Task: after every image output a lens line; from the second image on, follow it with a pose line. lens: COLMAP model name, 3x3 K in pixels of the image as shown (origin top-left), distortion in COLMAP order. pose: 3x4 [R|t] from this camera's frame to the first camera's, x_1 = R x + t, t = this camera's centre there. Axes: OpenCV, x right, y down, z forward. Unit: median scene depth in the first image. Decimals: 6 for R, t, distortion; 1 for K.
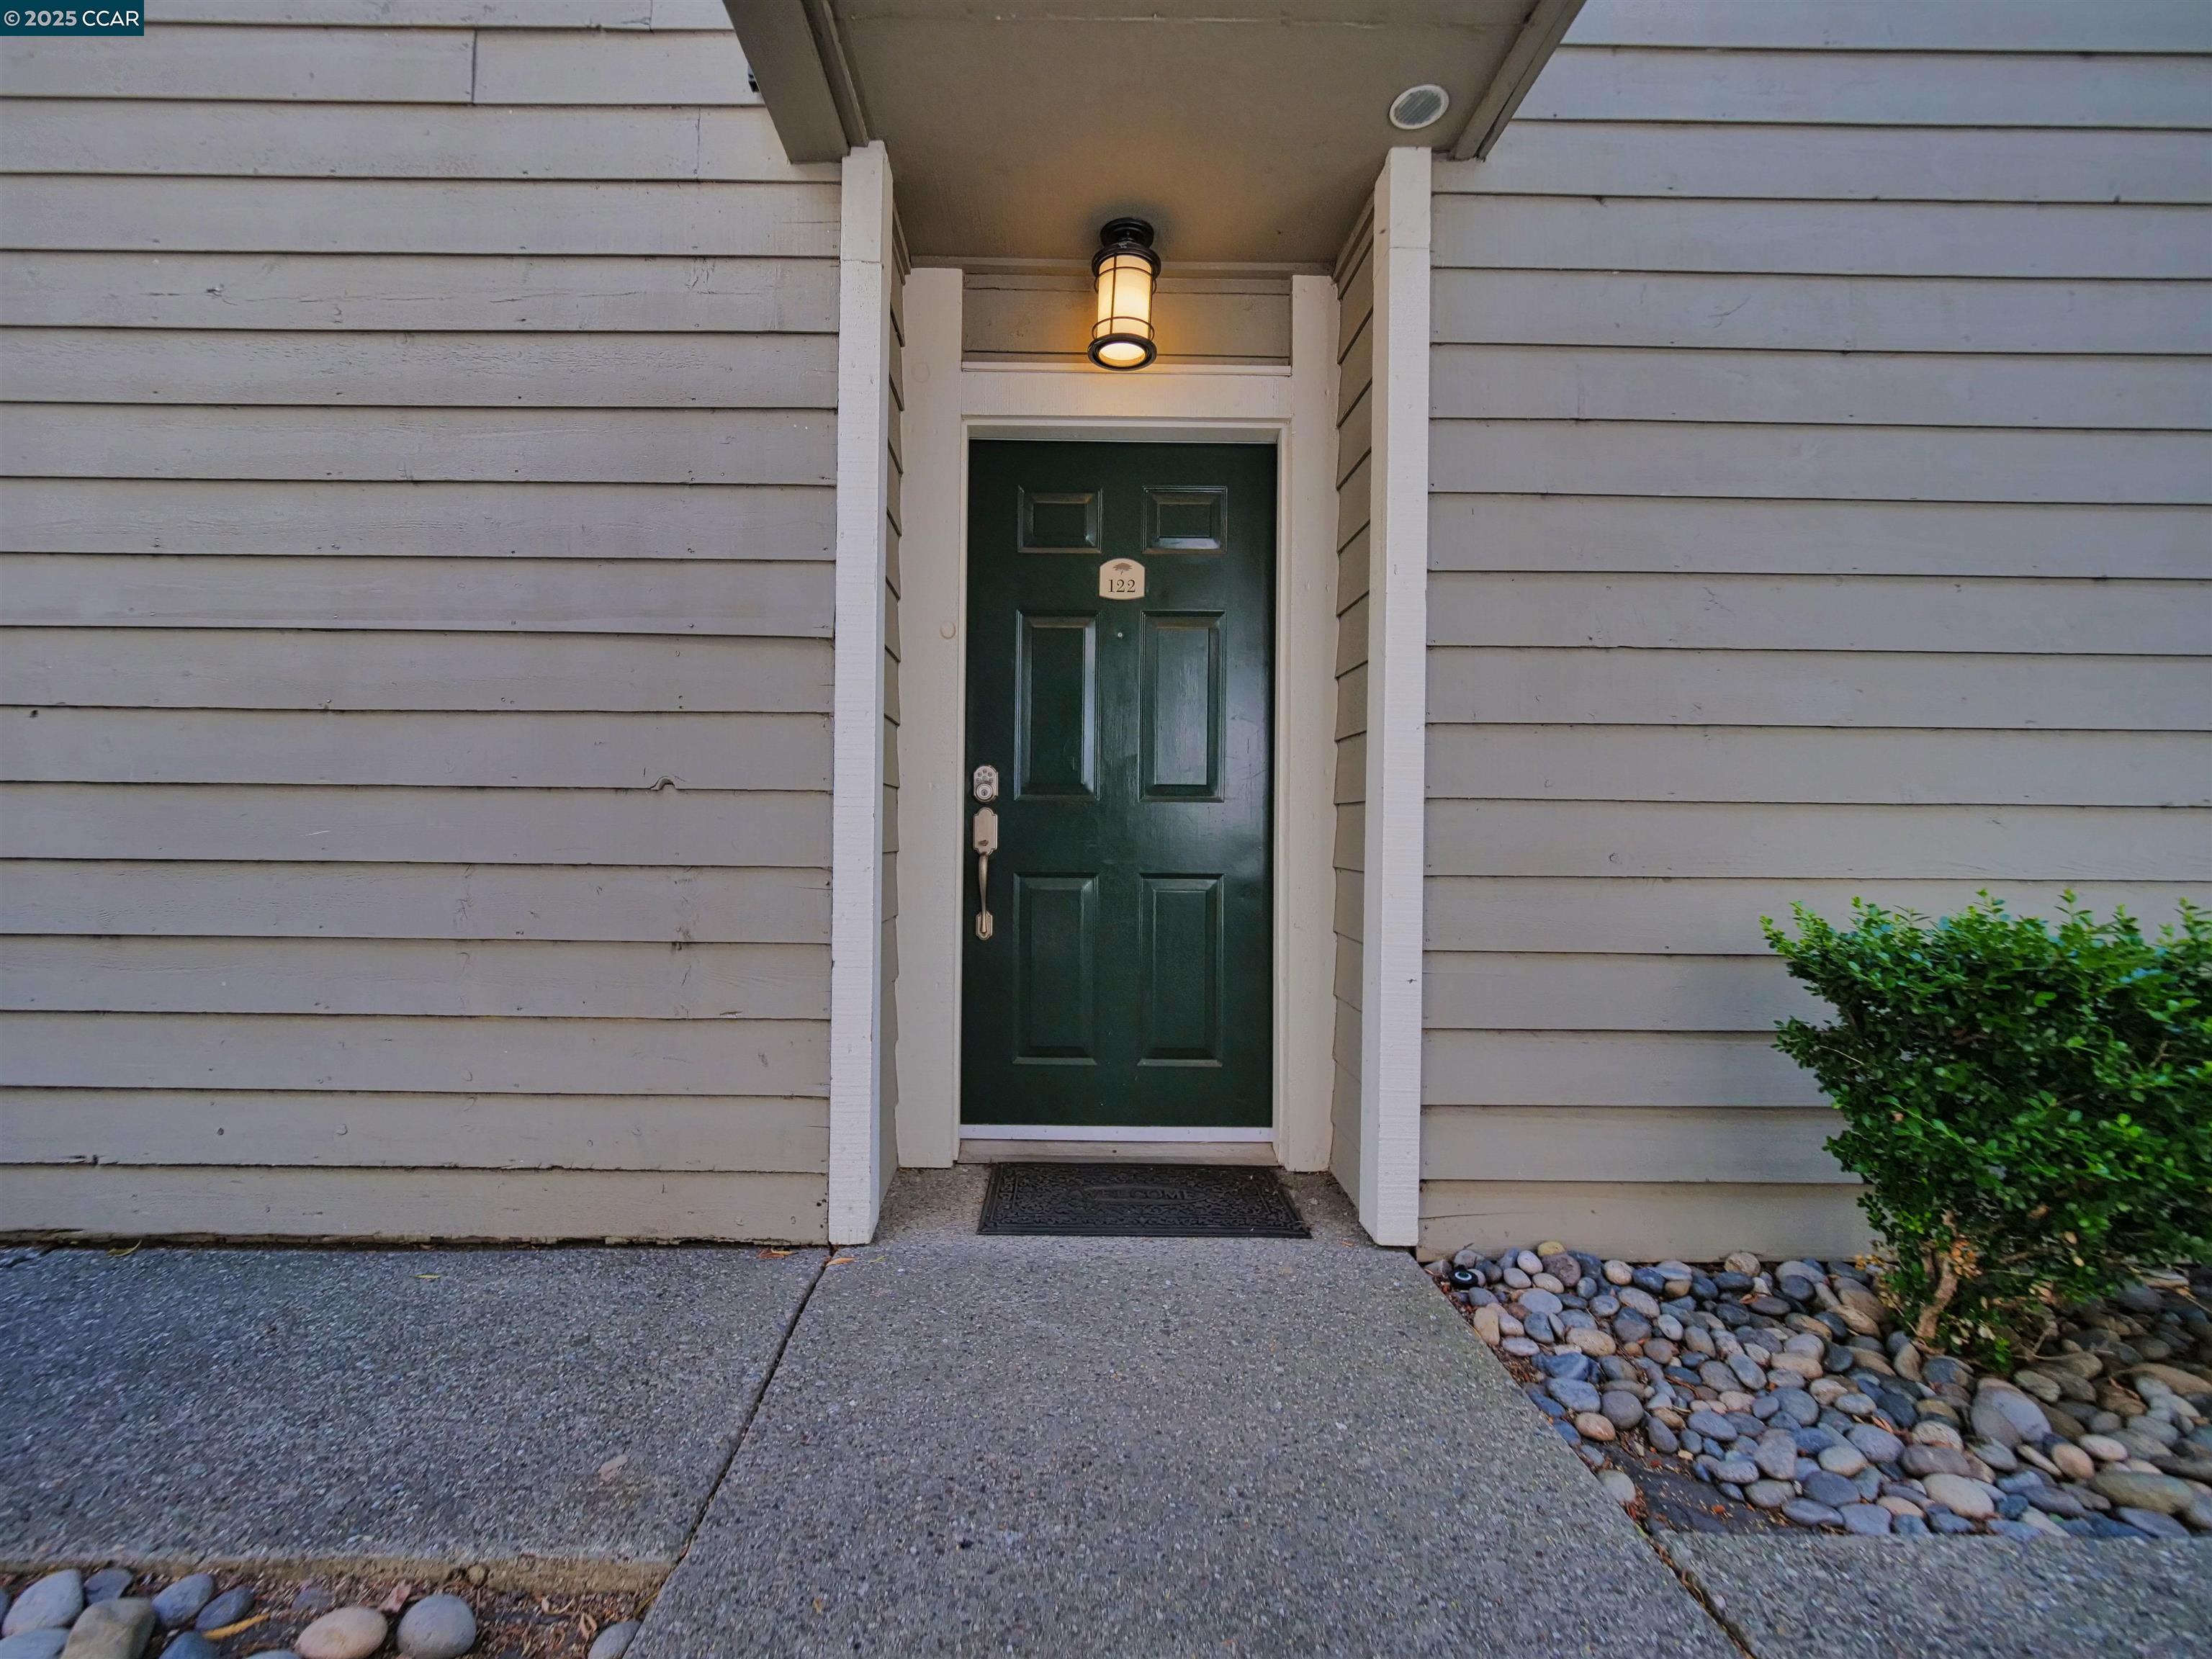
lens RADIAL K [[943.3, 0, 1070.5], [0, 943.3, 820.6], [0, 0, 1]] dist [-0.003145, 0.002527]
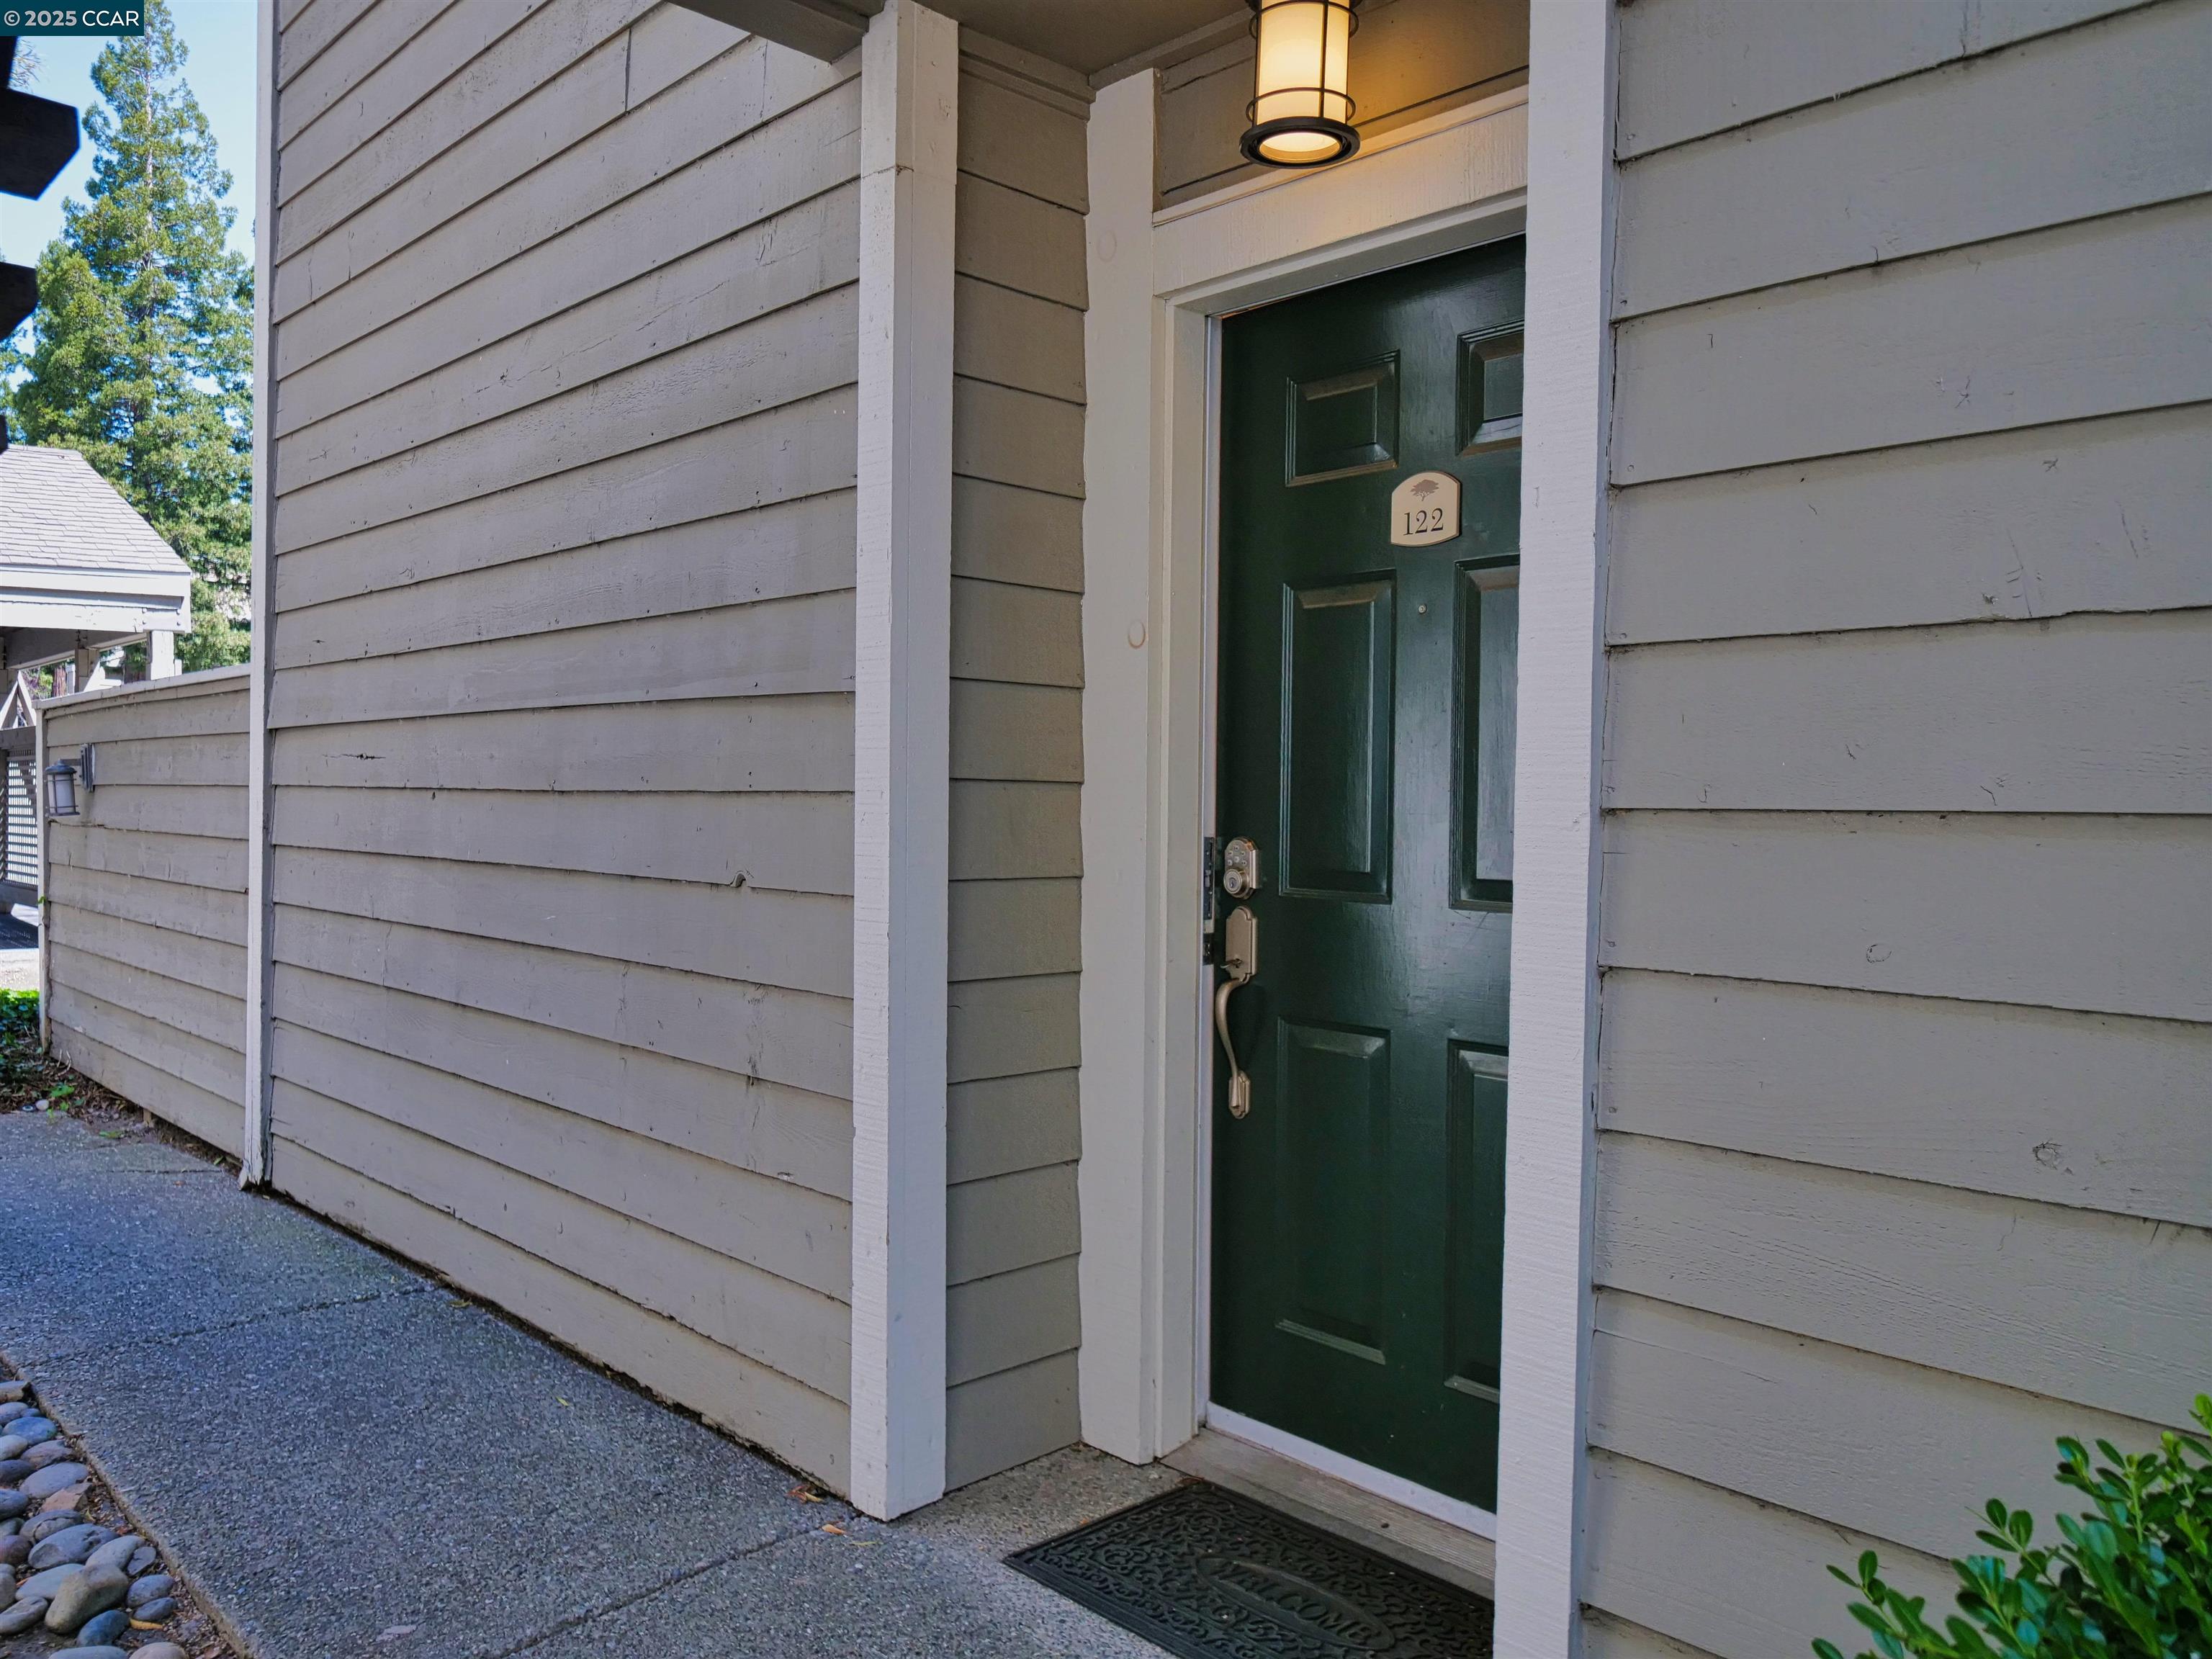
lens RADIAL K [[1652.5, 0, 1103.4], [0, 1652.5, 812.5], [0, 0, 1]] dist [0.005235, 0.002926]
pose [[0.687230, 0.008163, -0.726394, 0.819740], [0.000215, 0.999935, 0.011441, -0.113426], [0.726440, -0.008019, 0.687183, 0.244233]]
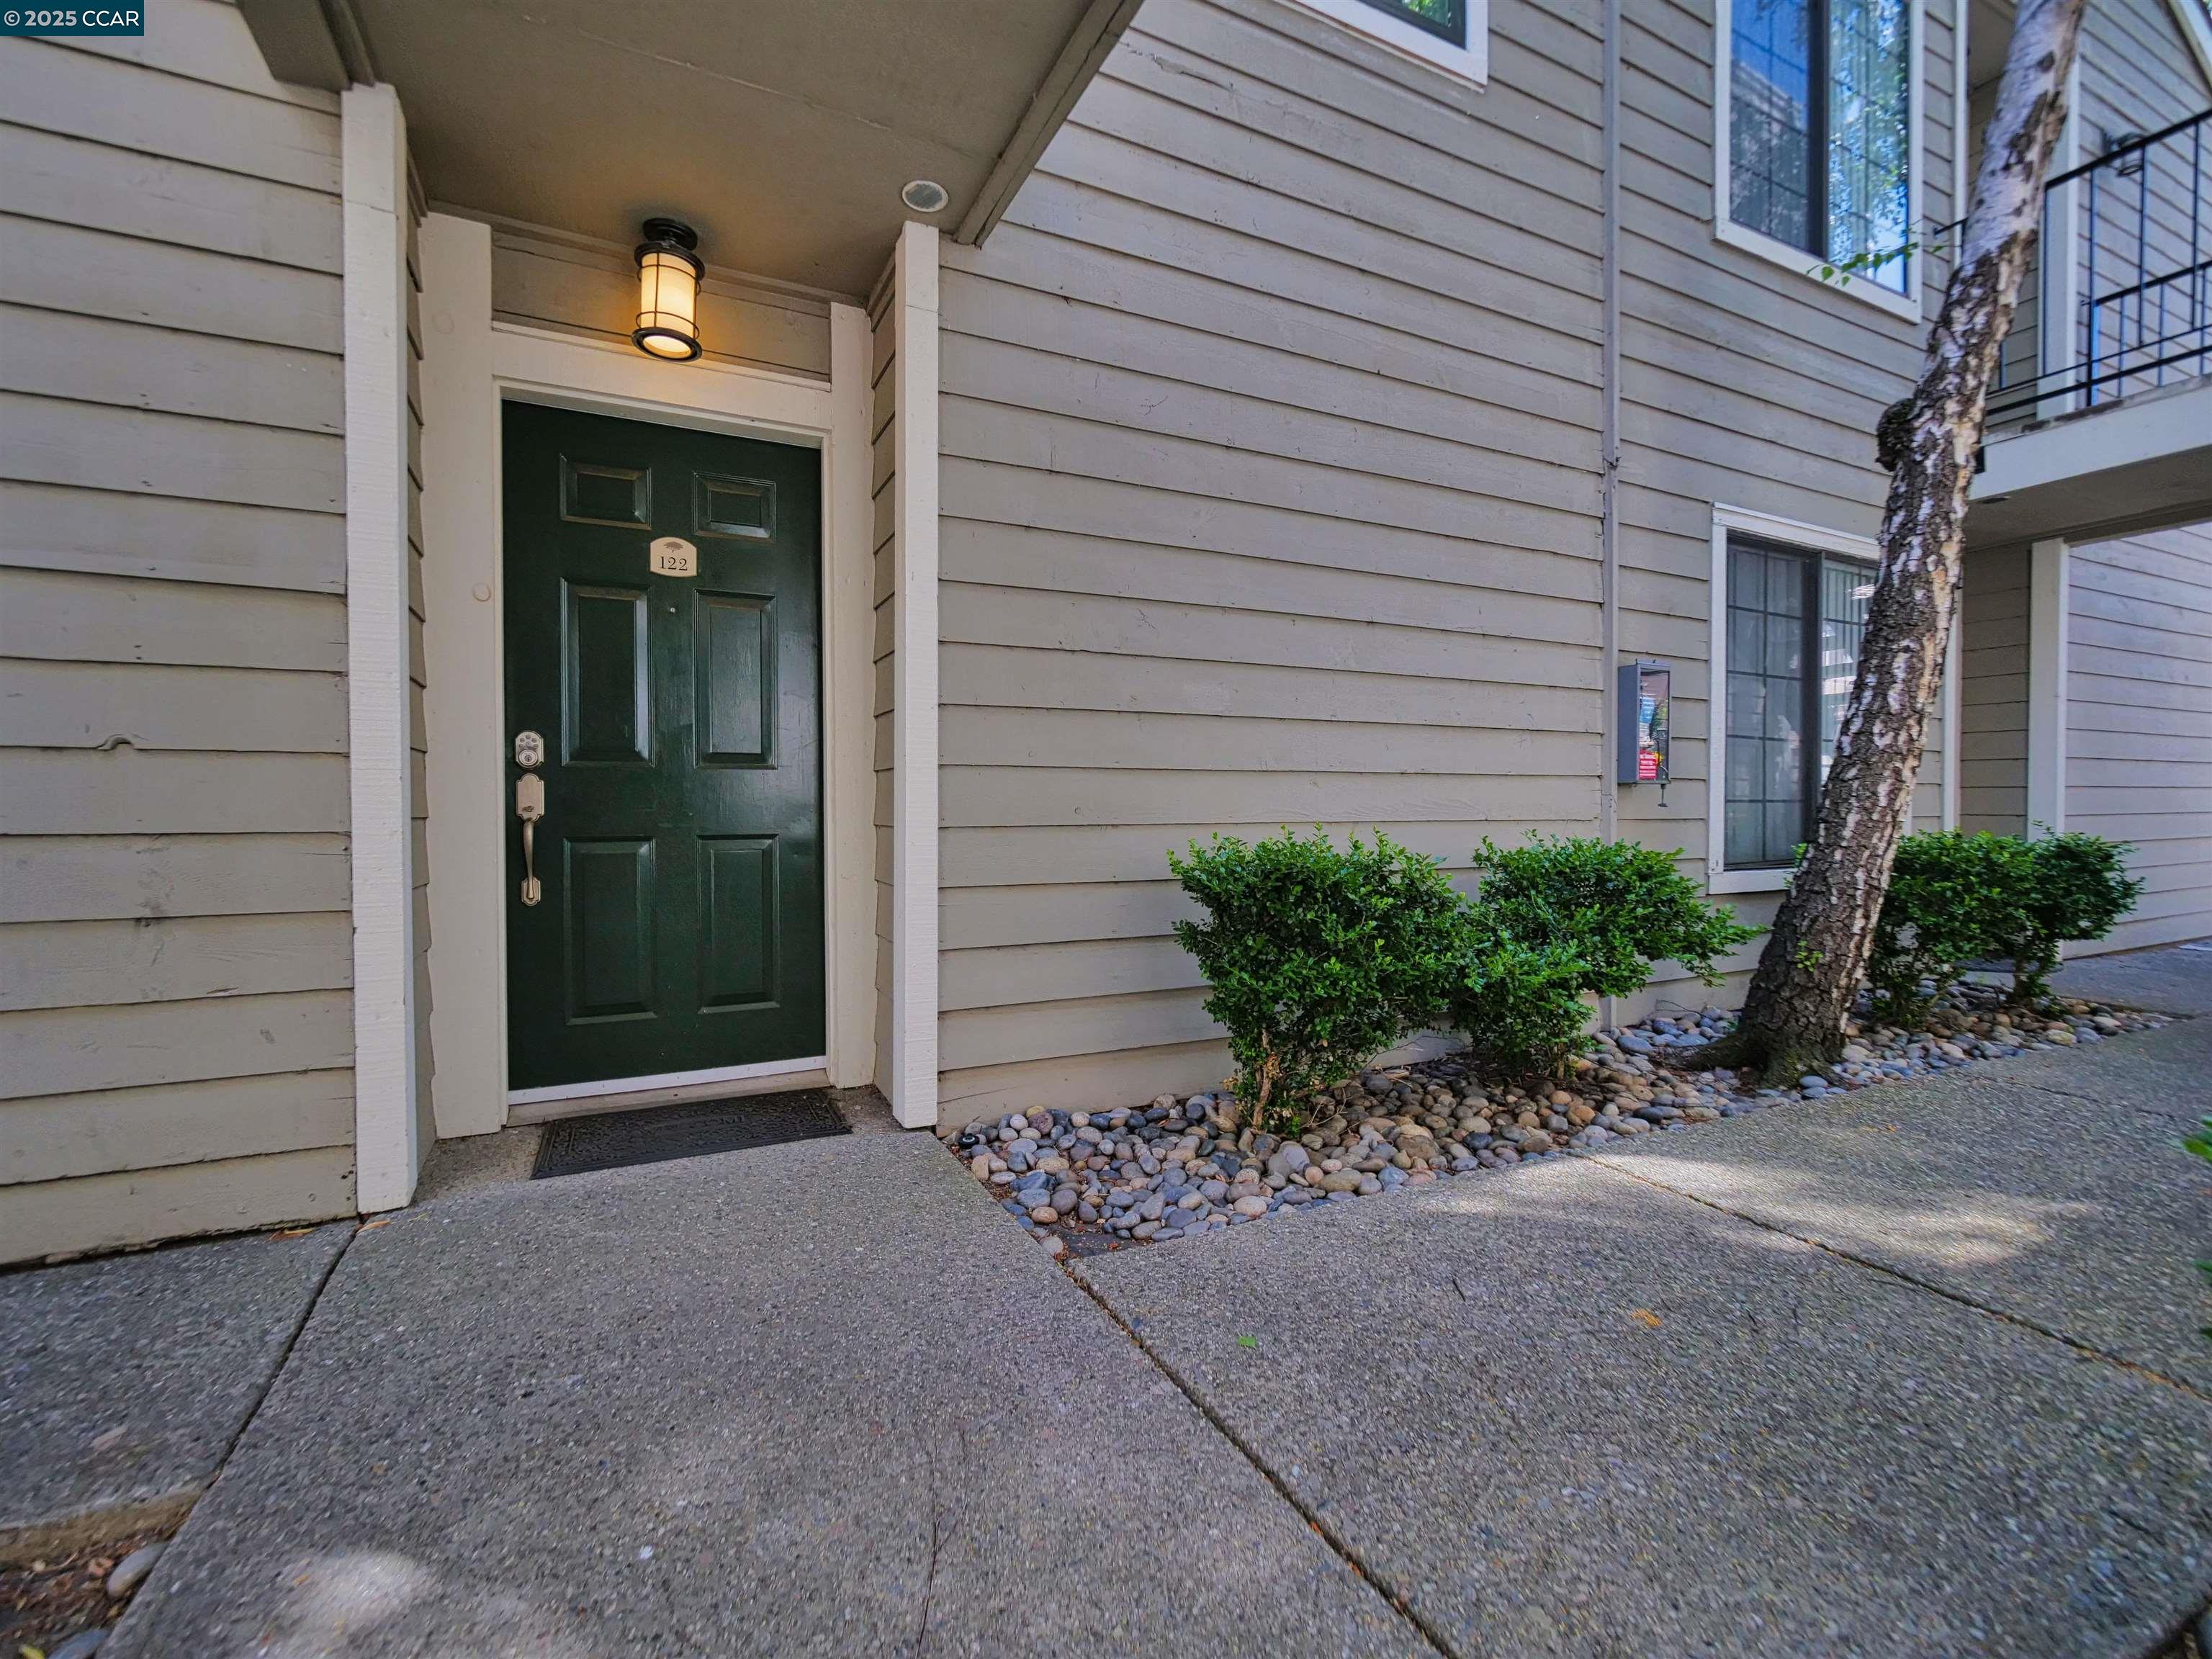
lens RADIAL K [[943.3, 0, 1070.5], [0, 943.3, 820.6], [0, 0, 1]] dist [-0.003145, 0.002527]
pose [[0.908072, -0.018681, 0.418396, 0.014757], [0.008036, 0.999598, 0.027191, 0.017443], [-0.418736, -0.021329, 0.907857, -0.193146]]
